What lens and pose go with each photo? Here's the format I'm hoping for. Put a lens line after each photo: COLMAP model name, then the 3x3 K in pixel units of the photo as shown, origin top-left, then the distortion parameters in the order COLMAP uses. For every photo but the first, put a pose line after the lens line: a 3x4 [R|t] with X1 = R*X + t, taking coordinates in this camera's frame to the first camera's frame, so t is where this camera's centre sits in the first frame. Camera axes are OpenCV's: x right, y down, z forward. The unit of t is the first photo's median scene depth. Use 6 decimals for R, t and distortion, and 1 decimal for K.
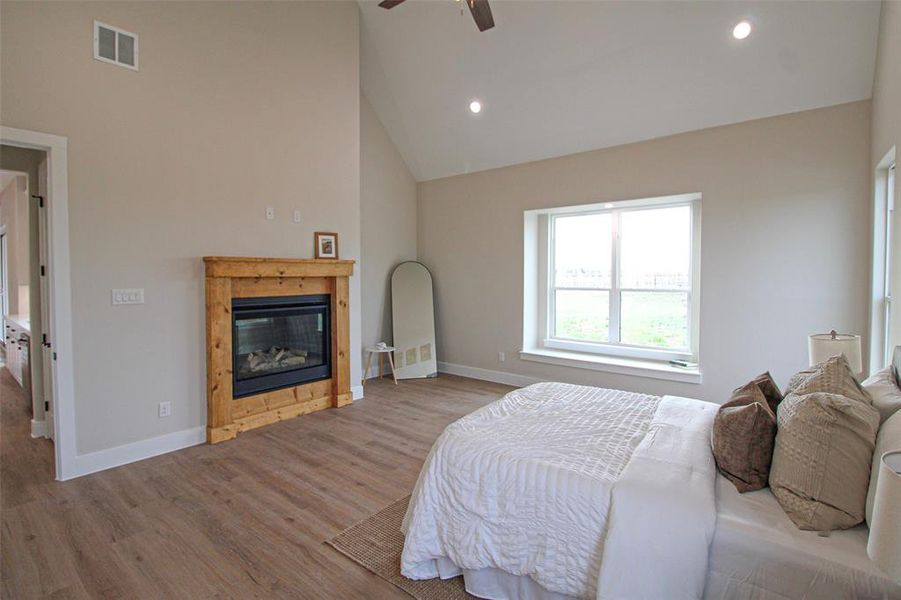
lens RADIAL K [[430.3, 0, 437.9], [0, 430.3, 288.1], [0, 0, 1]] dist [-0.005125, -0.000614]
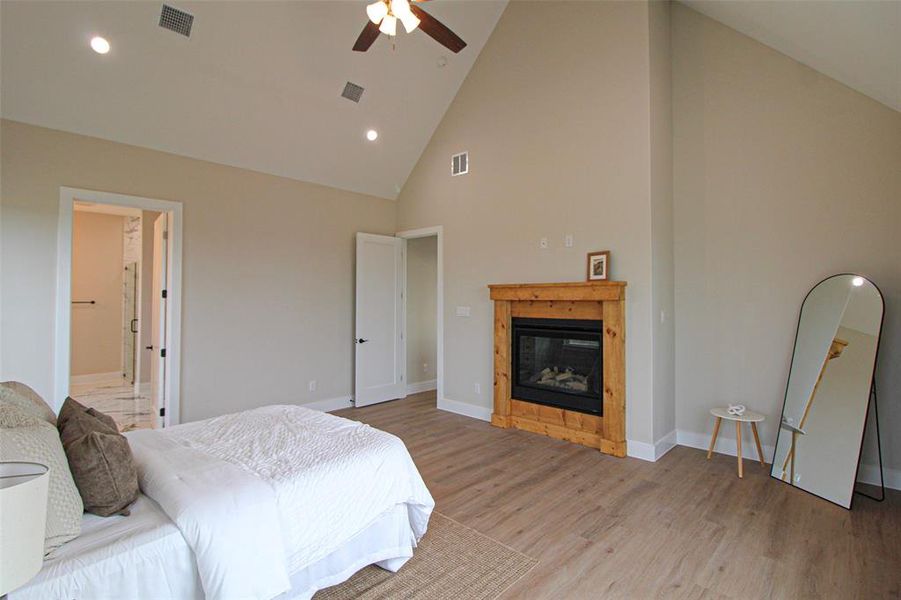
lens RADIAL K [[430.3, 0, 450.9], [0, 430.3, 294.5], [0, 0, 1]] dist [-0.005125, -0.000614]
pose [[-0.052183, -0.011401, -0.998572, 0.689807], [-0.036256, 0.999297, -0.009515, -0.021057], [0.997979, 0.035707, -0.052560, 0.778881]]
